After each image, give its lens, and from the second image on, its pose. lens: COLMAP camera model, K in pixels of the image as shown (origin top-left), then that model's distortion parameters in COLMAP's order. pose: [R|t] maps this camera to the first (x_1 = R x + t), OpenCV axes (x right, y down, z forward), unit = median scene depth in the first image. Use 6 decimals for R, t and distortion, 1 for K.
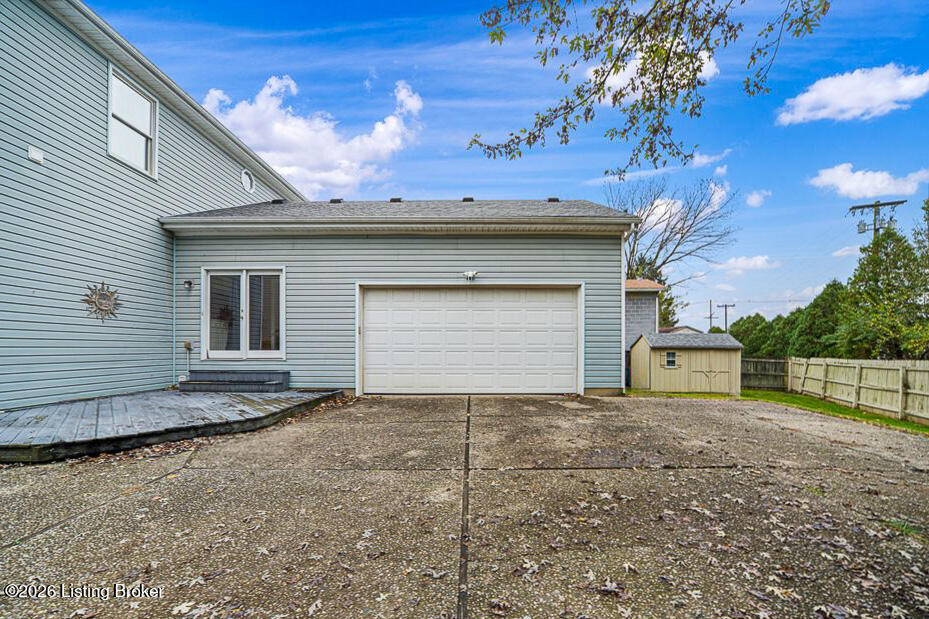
lens RADIAL K [[365.4, 0, 478.3], [0, 365.4, 346.6], [0, 0, 1]] dist [-0.016039, 0.001531]
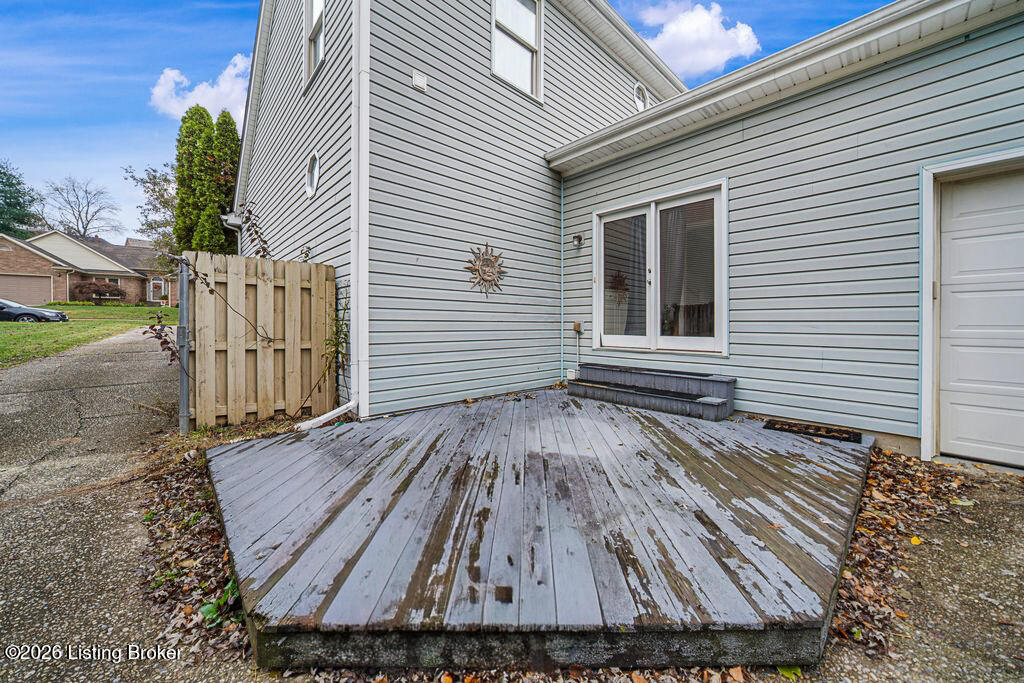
lens RADIAL K [[376.9, 0, 523.4], [0, 376.9, 323.9], [0, 0, 1]] dist [-0.002976, -0.000346]
pose [[0.692499, 0.000907, -0.721418, -0.342015], [-0.000340, 1.000000, 0.000931, -0.010224], [0.721419, -0.000400, 0.692499, 0.411350]]
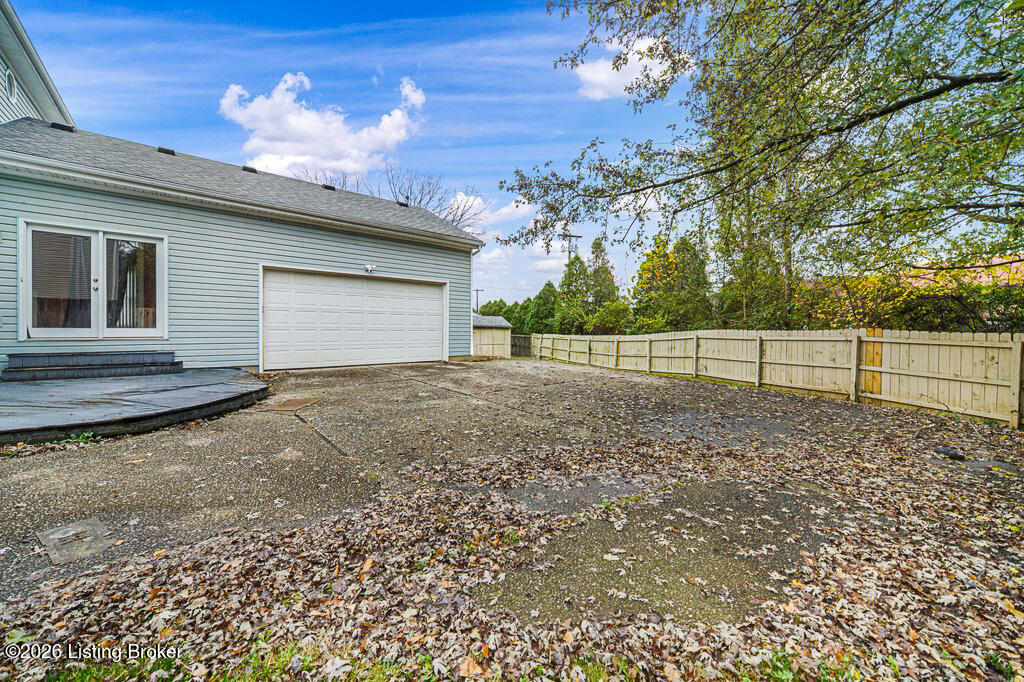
lens RADIAL K [[376.9, 0, 509.4], [0, 376.9, 330.9], [0, 0, 1]] dist [-0.002976, -0.000346]
pose [[0.759874, 0.002738, 0.650065, -0.492179], [-0.019061, 0.999655, 0.018070, -0.016830], [-0.649791, -0.026122, 0.759664, -0.270449]]
